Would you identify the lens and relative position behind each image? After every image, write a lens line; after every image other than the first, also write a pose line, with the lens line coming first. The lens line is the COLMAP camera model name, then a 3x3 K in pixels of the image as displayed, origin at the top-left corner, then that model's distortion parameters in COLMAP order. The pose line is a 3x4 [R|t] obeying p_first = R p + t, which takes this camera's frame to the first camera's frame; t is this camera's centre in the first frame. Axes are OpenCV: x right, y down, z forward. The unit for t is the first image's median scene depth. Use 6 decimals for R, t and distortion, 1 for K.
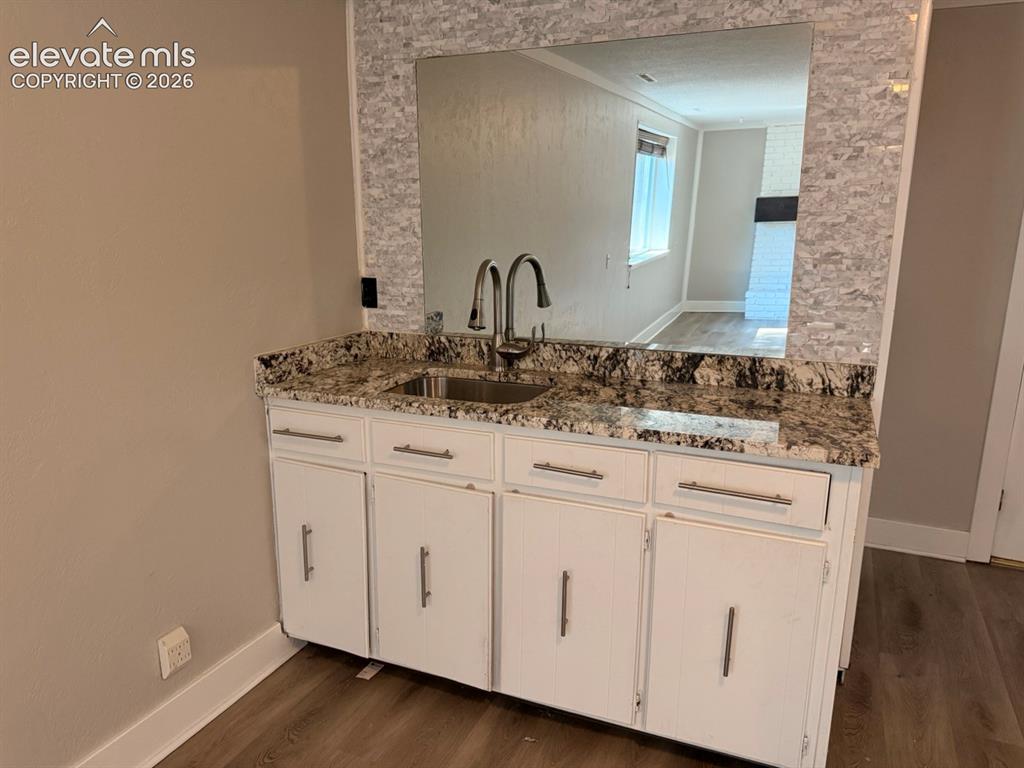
lens RADIAL K [[722.8, 0, 512.0], [0, 722.8, 384.0], [0, 0, 1]] dist [0.005327, 0.000876]
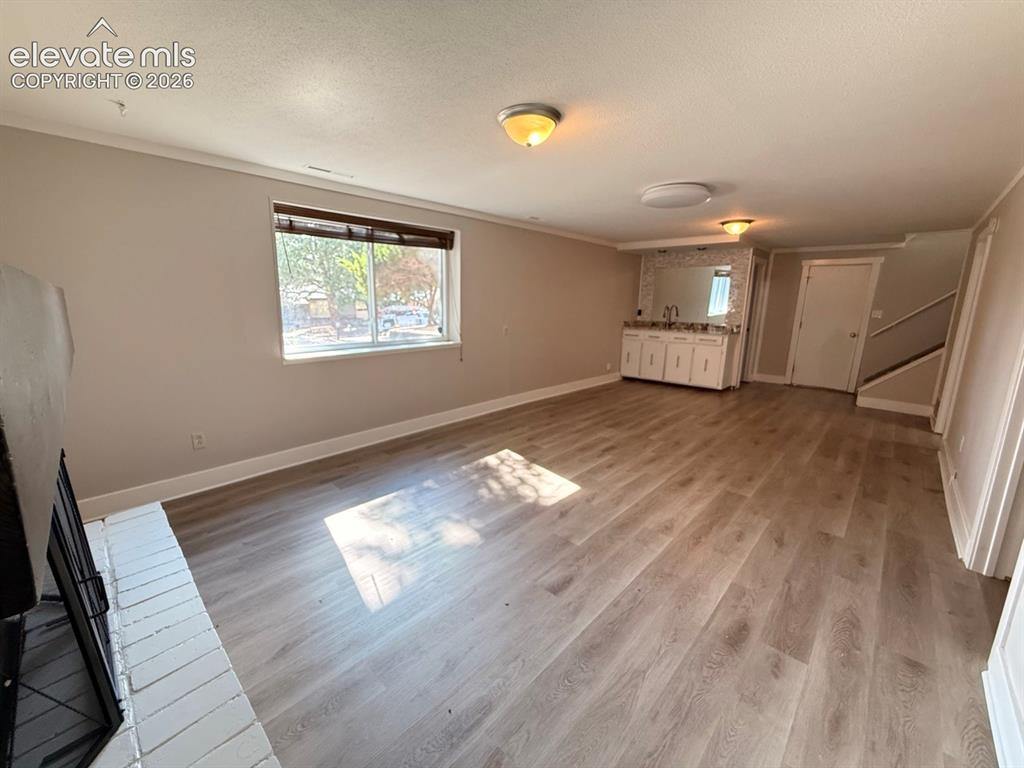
lens RADIAL K [[408.7, 0, 509.0], [0, 408.7, 383.1], [0, 0, 1]] dist [0.005808, 0.000022]
pose [[0.944775, 0.079072, -0.318039, -0.123360], [-0.087331, 0.996110, -0.011770, 0.505996], [0.315871, 0.038895, 0.948005, -2.089338]]
